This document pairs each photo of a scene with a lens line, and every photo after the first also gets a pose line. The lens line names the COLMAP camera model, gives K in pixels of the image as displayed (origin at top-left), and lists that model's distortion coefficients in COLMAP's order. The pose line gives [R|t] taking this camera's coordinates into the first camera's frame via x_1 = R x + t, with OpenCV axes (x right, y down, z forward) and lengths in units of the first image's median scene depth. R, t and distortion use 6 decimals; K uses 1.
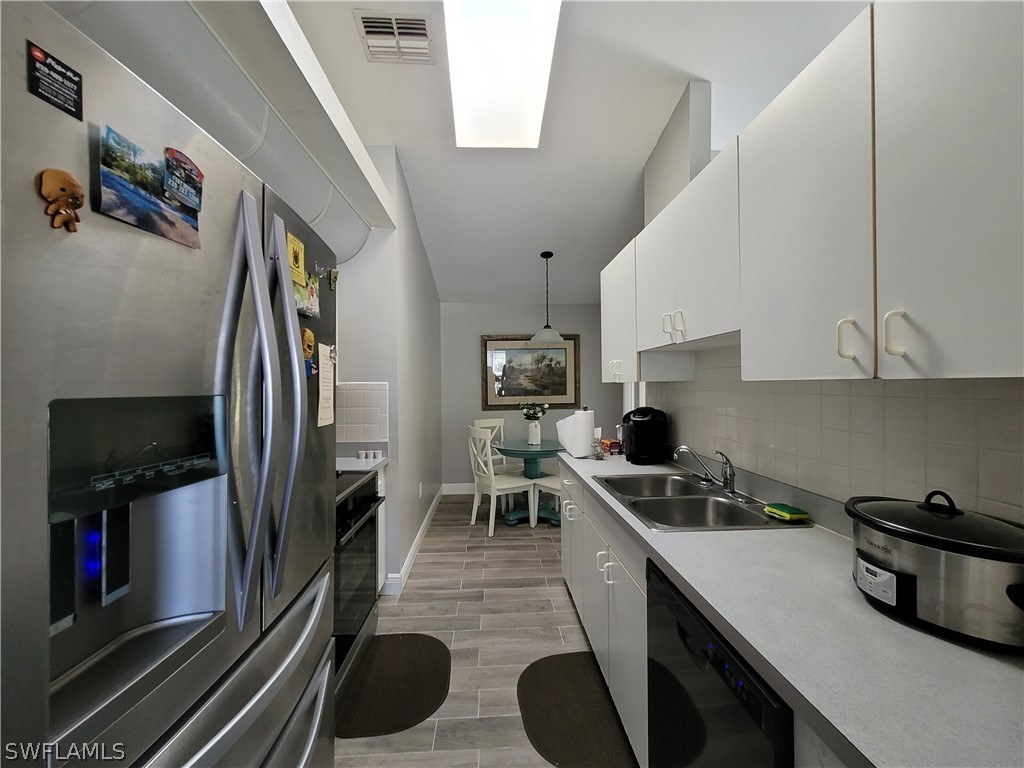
lens RADIAL K [[418.2, 0, 514.7], [0, 418.2, 388.5], [0, 0, 1]] dist [-0.003820, 0.000654]
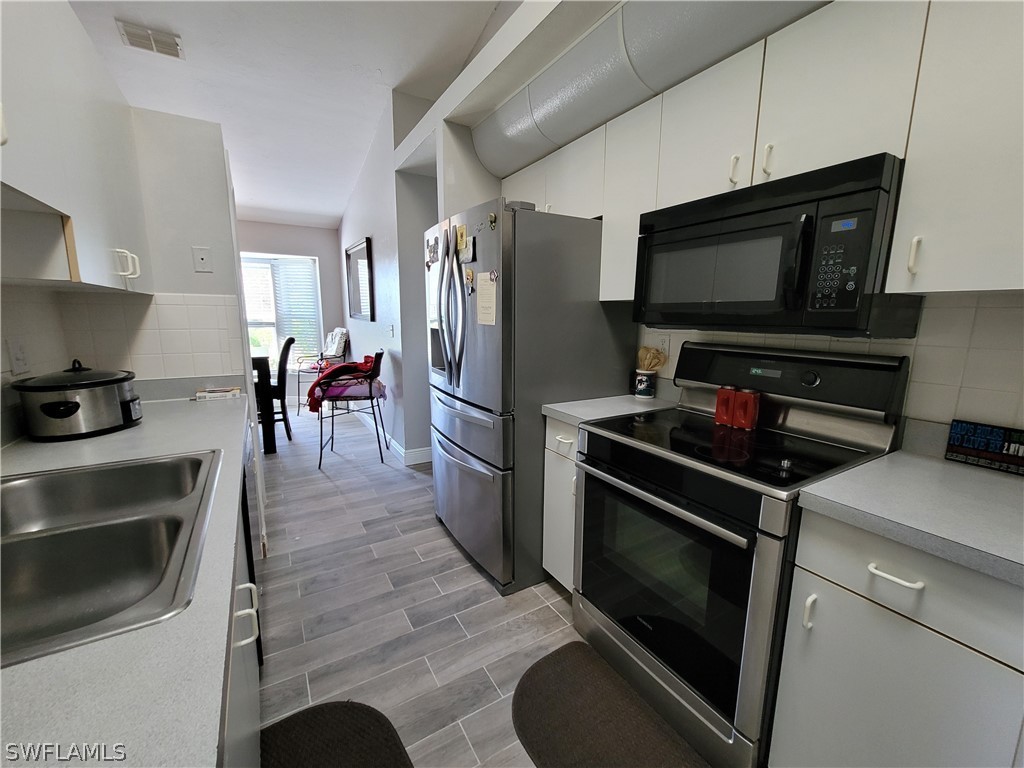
lens RADIAL K [[418.2, 0, 514.7], [0, 418.2, 388.5], [0, 0, 1]] dist [-0.003820, 0.000654]
pose [[-0.886010, 0.075806, -0.457426, 0.084238], [-0.008191, 0.983832, 0.178908, 0.015744], [0.463593, 0.162262, -0.871064, 1.038288]]
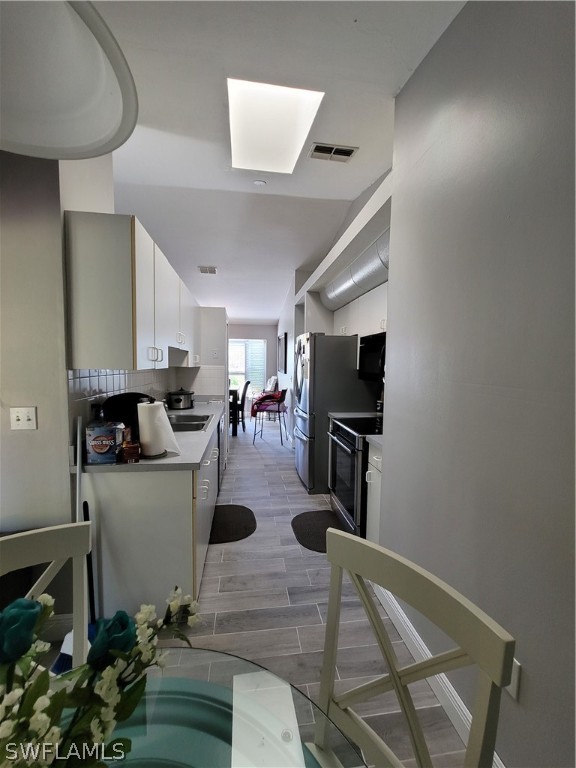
lens RADIAL K [[313.6, 0, 286.8], [0, 313.6, 384.7], [0, 0, 1]] dist [-0.003820, 0.000654]
pose [[-0.997104, -0.004162, -0.075937, -0.014429], [-0.009534, 0.997465, 0.070523, -0.030269], [0.075451, 0.071043, -0.994616, 1.676016]]
